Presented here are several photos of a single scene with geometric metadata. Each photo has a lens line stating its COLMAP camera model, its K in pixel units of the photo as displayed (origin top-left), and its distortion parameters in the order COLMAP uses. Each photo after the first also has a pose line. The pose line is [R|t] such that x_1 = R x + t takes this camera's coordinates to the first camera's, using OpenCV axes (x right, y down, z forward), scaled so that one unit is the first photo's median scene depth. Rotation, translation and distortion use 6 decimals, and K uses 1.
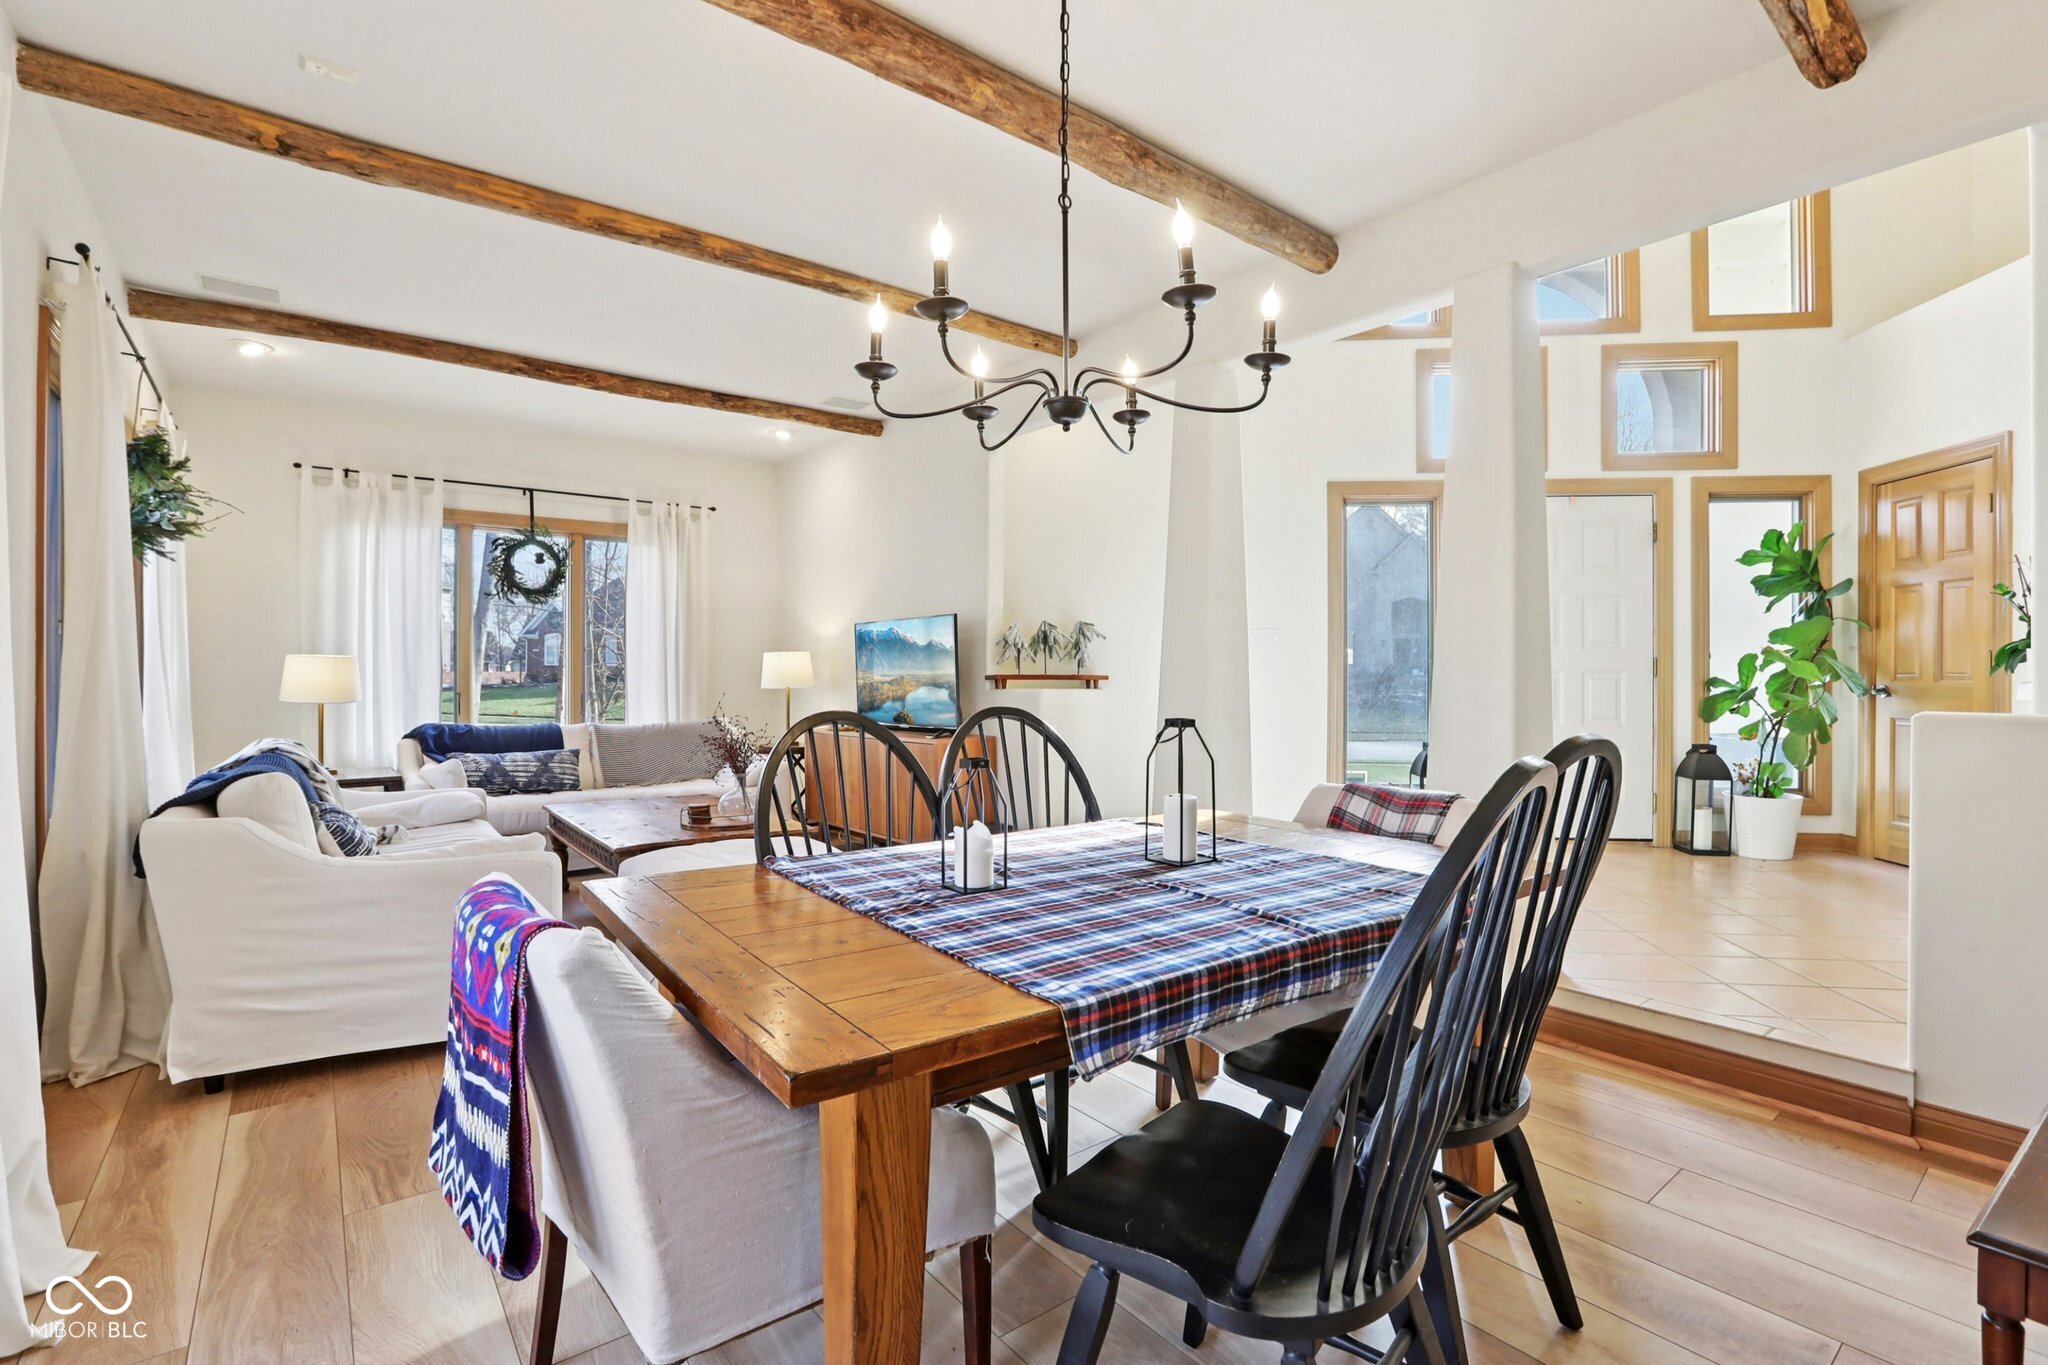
lens RADIAL K [[931.1, 0, 1018.9], [0, 931.1, 675.3], [0, 0, 1]] dist [-0.012430, 0.000348]
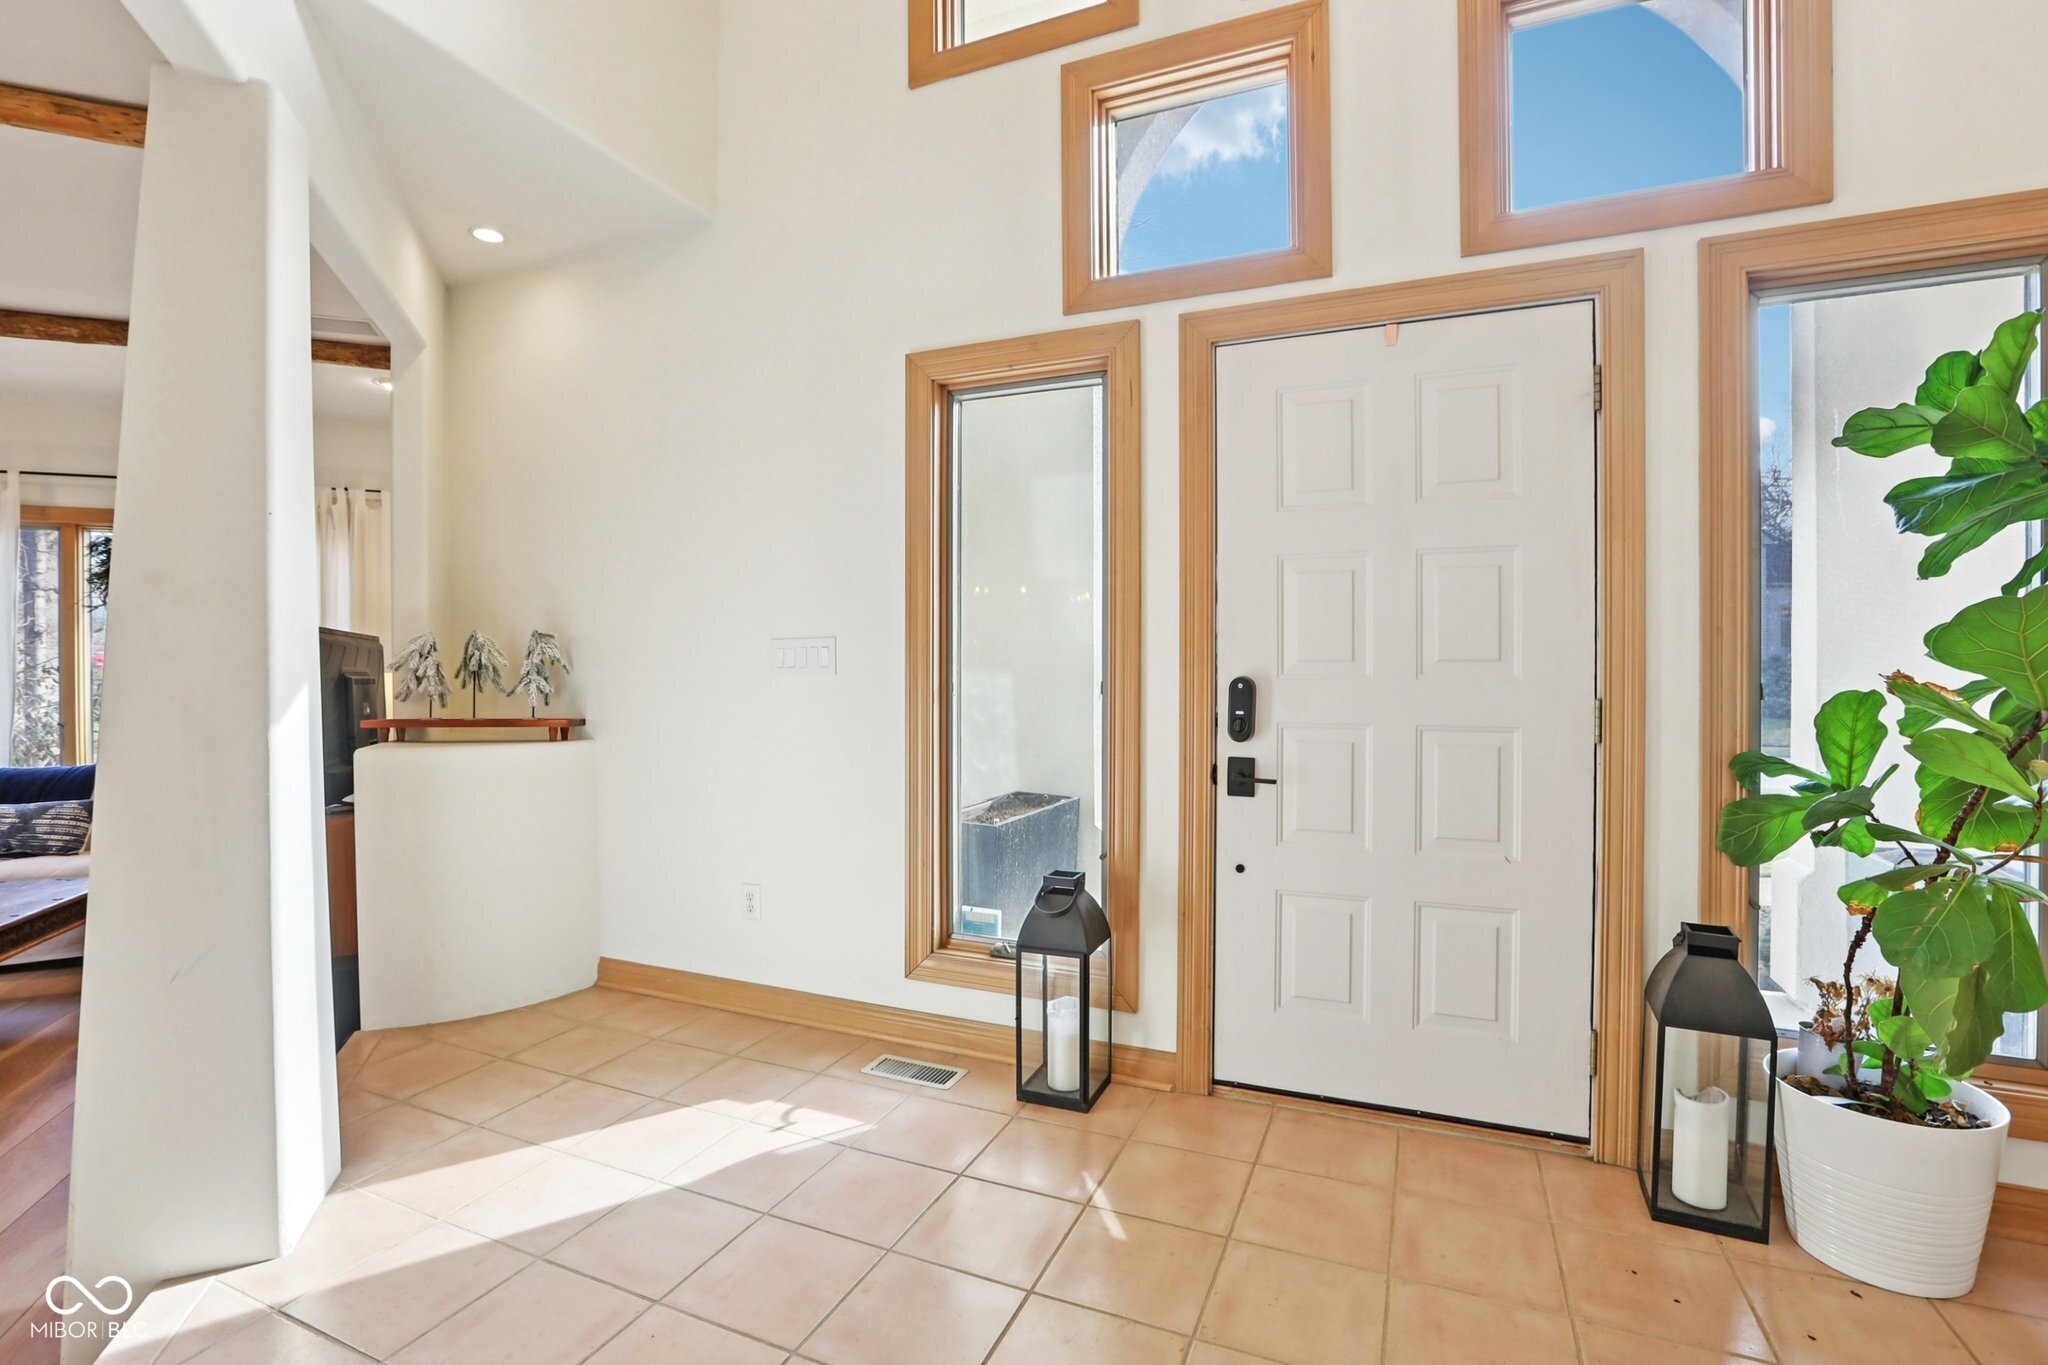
lens RADIAL K [[931.1, 0, 1018.9], [0, 931.1, 675.3], [0, 0, 1]] dist [-0.012430, 0.000348]
pose [[0.955443, -0.001329, -0.295172, 0.566958], [0.002540, 0.999990, 0.003721, -0.031290], [0.295164, -0.004305, 0.955437, 0.538666]]
